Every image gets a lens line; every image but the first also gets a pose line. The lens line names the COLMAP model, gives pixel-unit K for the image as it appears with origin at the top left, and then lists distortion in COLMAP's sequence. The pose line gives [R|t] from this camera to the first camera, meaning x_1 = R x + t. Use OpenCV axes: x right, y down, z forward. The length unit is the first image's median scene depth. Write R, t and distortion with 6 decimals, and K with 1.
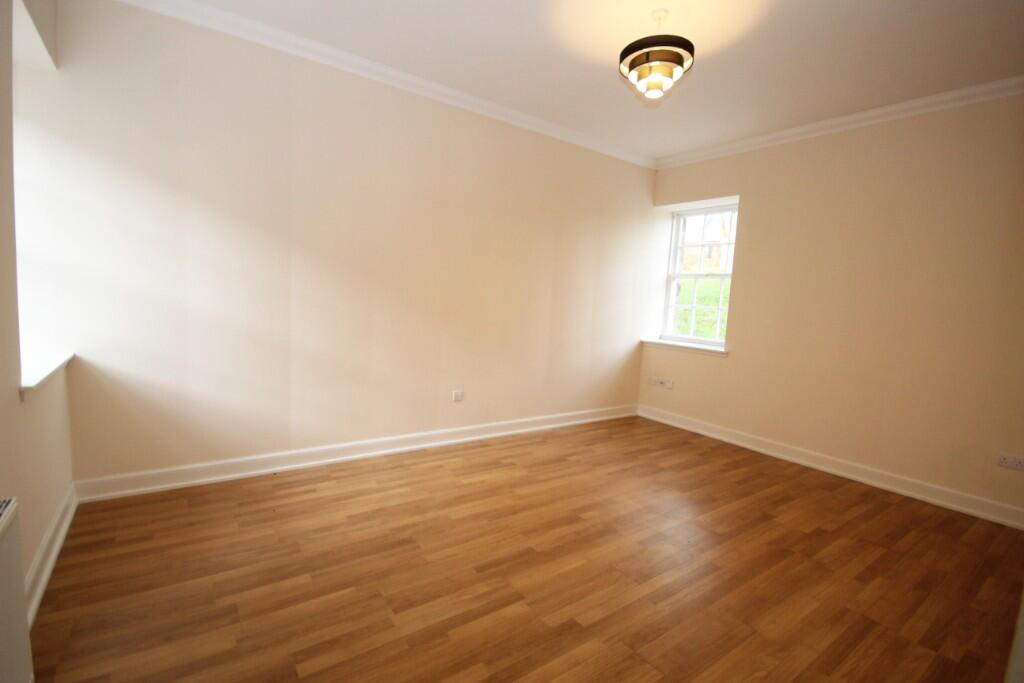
lens RADIAL K [[469.6, 0, 516.2], [0, 469.6, 345.3], [0, 0, 1]] dist [-0.001189, -0.001116]
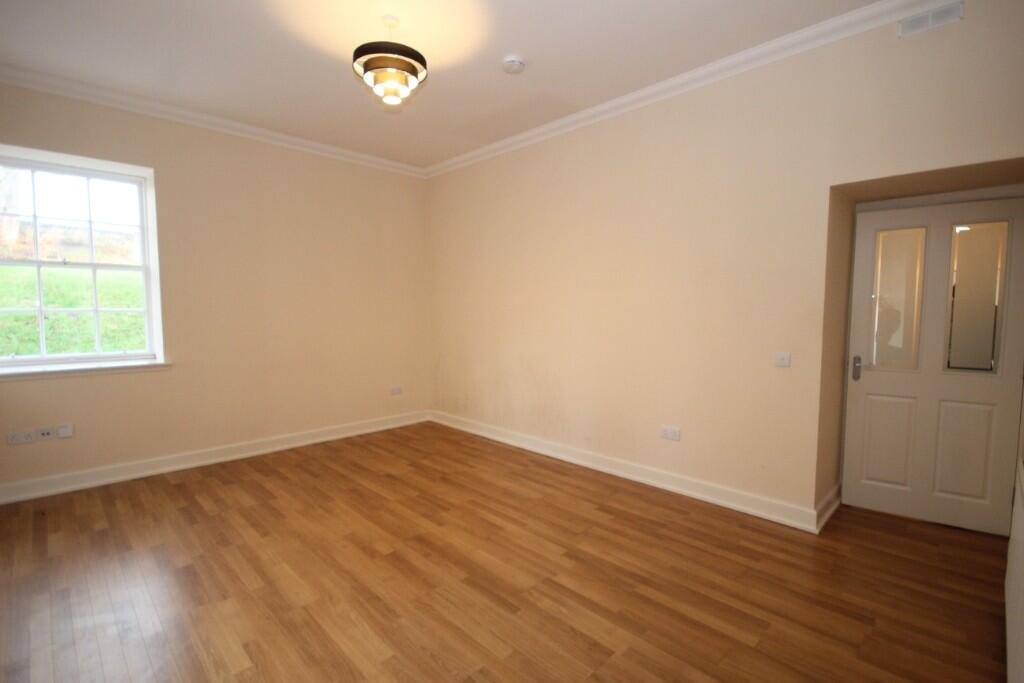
lens RADIAL K [[469.6, 0, 517.7], [0, 469.6, 344.6], [0, 0, 1]] dist [-0.001189, -0.001116]
pose [[-0.159409, -0.126404, 0.979087, -0.696472], [0.092881, 0.985449, 0.142348, -0.121997], [-0.982834, 0.113631, -0.145348, 0.818287]]
